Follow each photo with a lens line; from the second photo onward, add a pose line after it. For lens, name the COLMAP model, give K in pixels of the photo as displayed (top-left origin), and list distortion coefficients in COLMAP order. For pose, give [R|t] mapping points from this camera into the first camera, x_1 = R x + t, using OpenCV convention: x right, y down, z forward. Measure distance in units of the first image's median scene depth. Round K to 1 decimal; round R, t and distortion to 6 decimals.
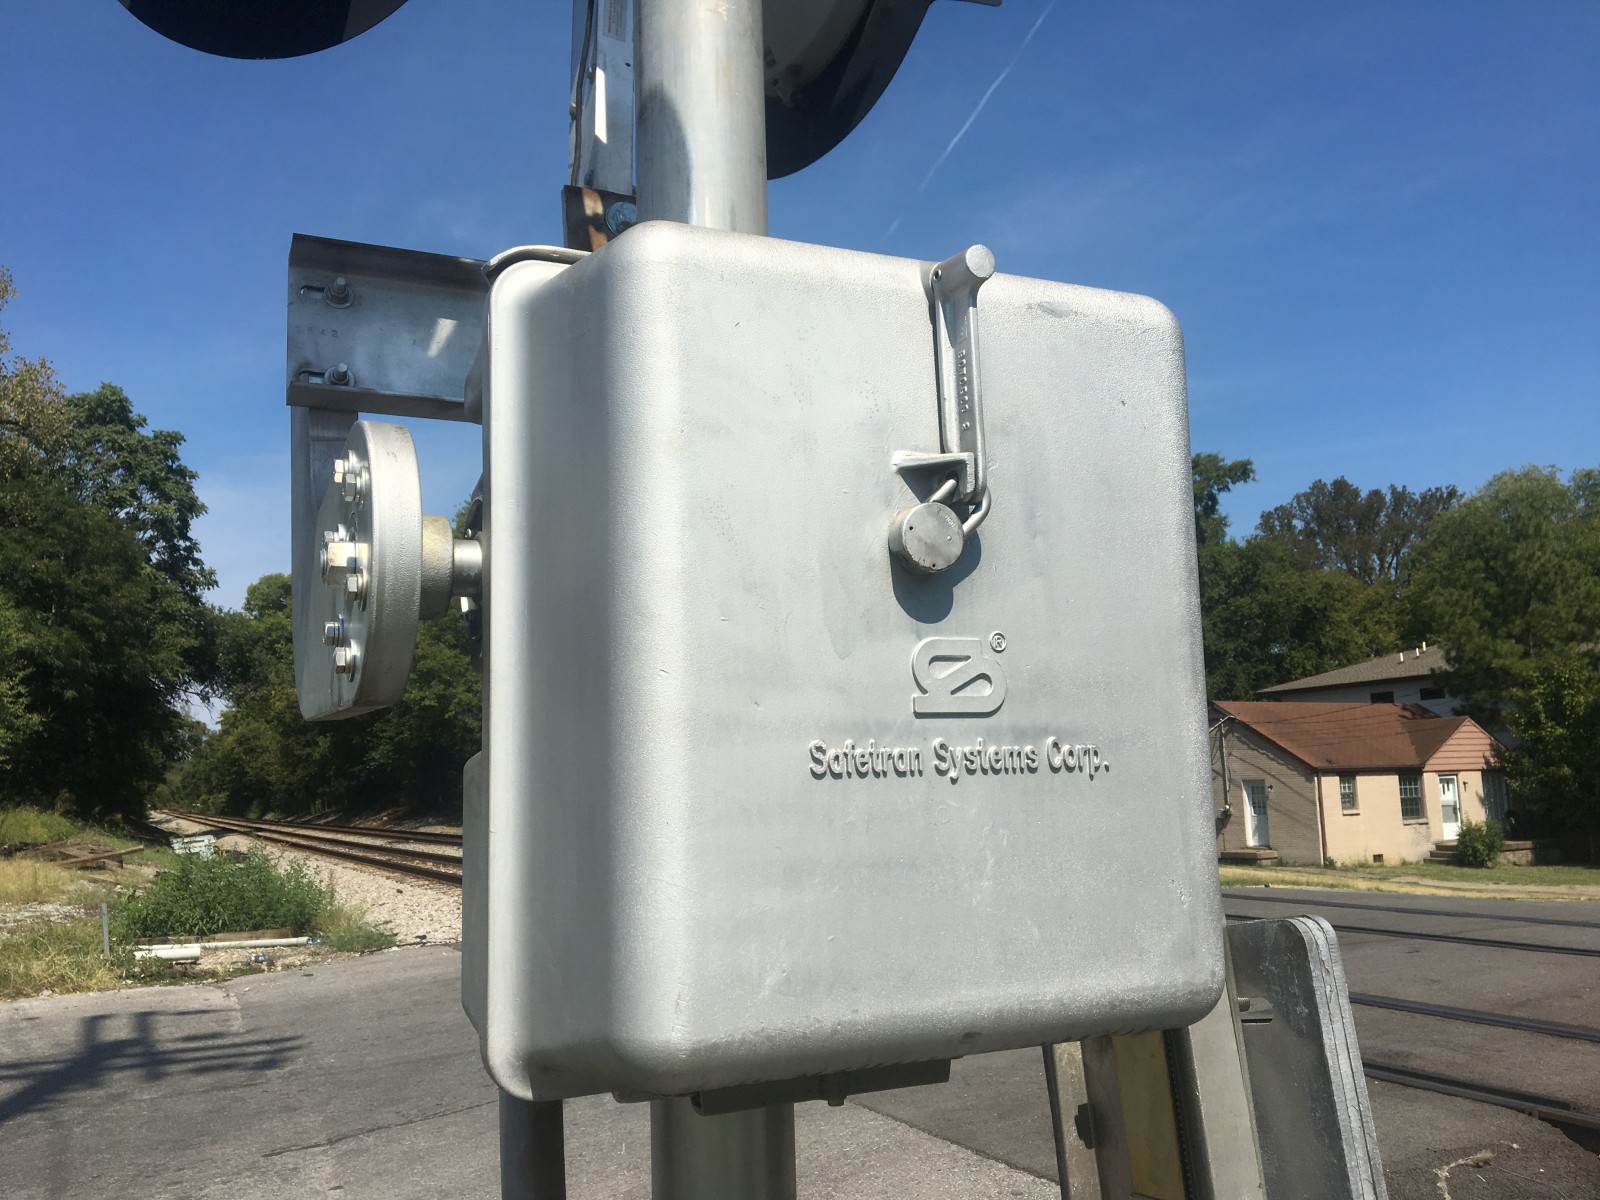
lens RADIAL K [[1359.6, 0, 797.9], [0, 1359.6, 643.0], [0, 0, 1]] dist [0.004462, -0.002515]
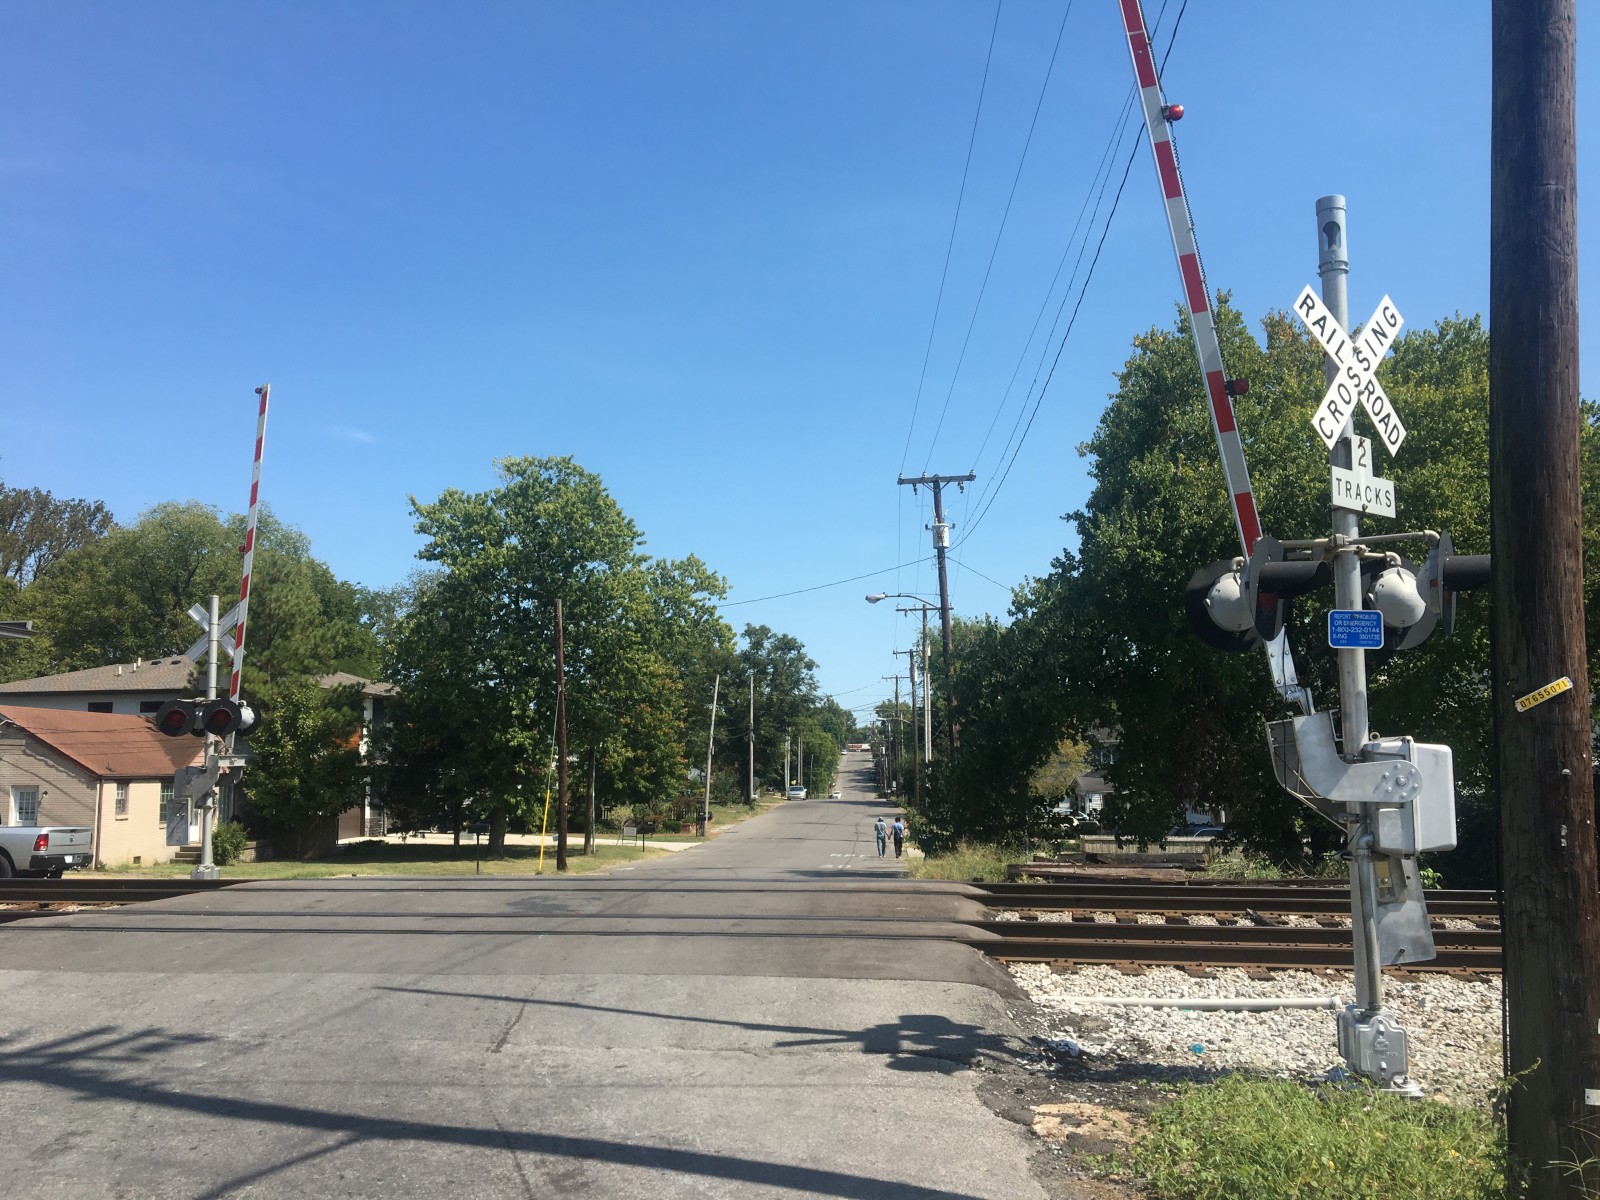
lens RADIAL K [[1359.6, 0, 797.9], [0, 1359.6, 643.0], [0, 0, 1]] dist [0.004462, -0.002515]
pose [[0.519078, 0.103163, 0.848478, -0.230959], [-0.100420, 0.993175, -0.059322, -0.000792], [-0.848807, -0.054411, 0.525895, 0.001124]]
